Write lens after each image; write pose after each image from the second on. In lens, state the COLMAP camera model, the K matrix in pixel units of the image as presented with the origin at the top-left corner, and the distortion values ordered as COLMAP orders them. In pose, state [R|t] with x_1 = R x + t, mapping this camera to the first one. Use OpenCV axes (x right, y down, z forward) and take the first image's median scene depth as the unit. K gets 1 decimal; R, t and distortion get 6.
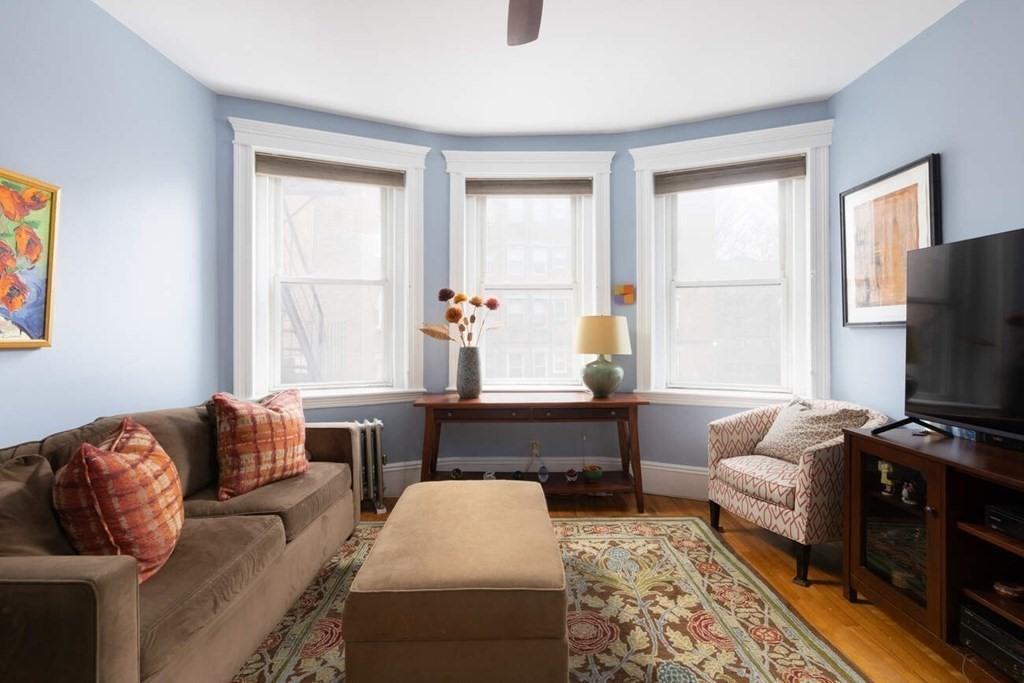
lens RADIAL K [[479.0, 0, 515.3], [0, 479.0, 325.1], [0, 0, 1]] dist [-0.000897, -0.001434]
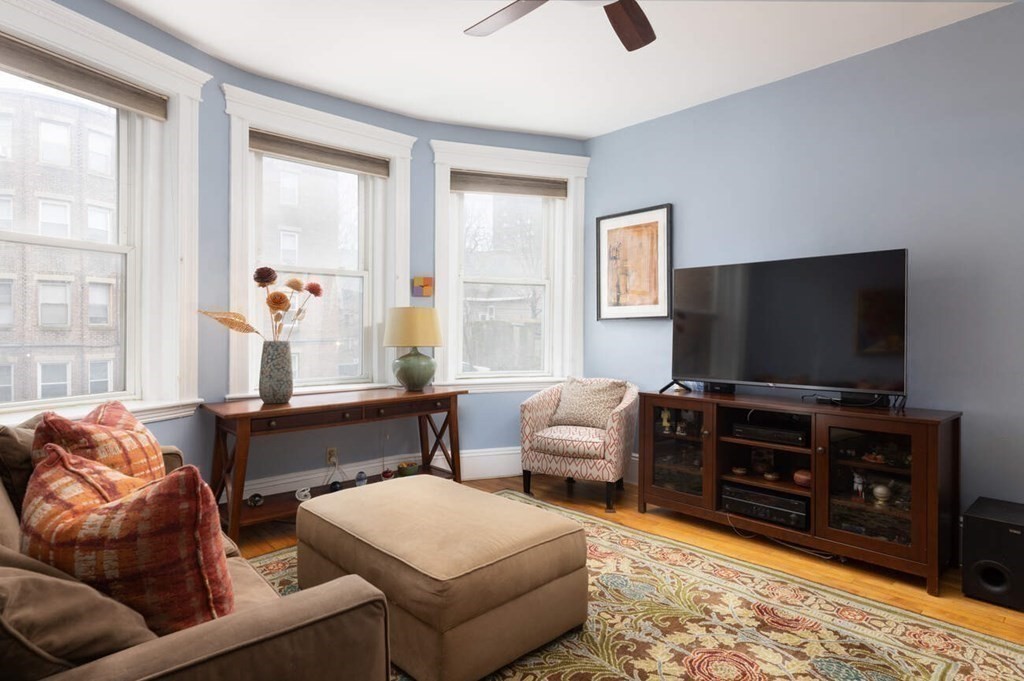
lens RADIAL K [[558.1, 0, 512.6], [0, 558.1, 337.4], [0, 0, 1]] dist [-0.002425, -0.000382]
pose [[0.735909, -0.007873, 0.677035, -0.518725], [-0.008944, 0.999732, 0.021347, 0.017965], [-0.677022, -0.021765, 0.735641, 0.040136]]
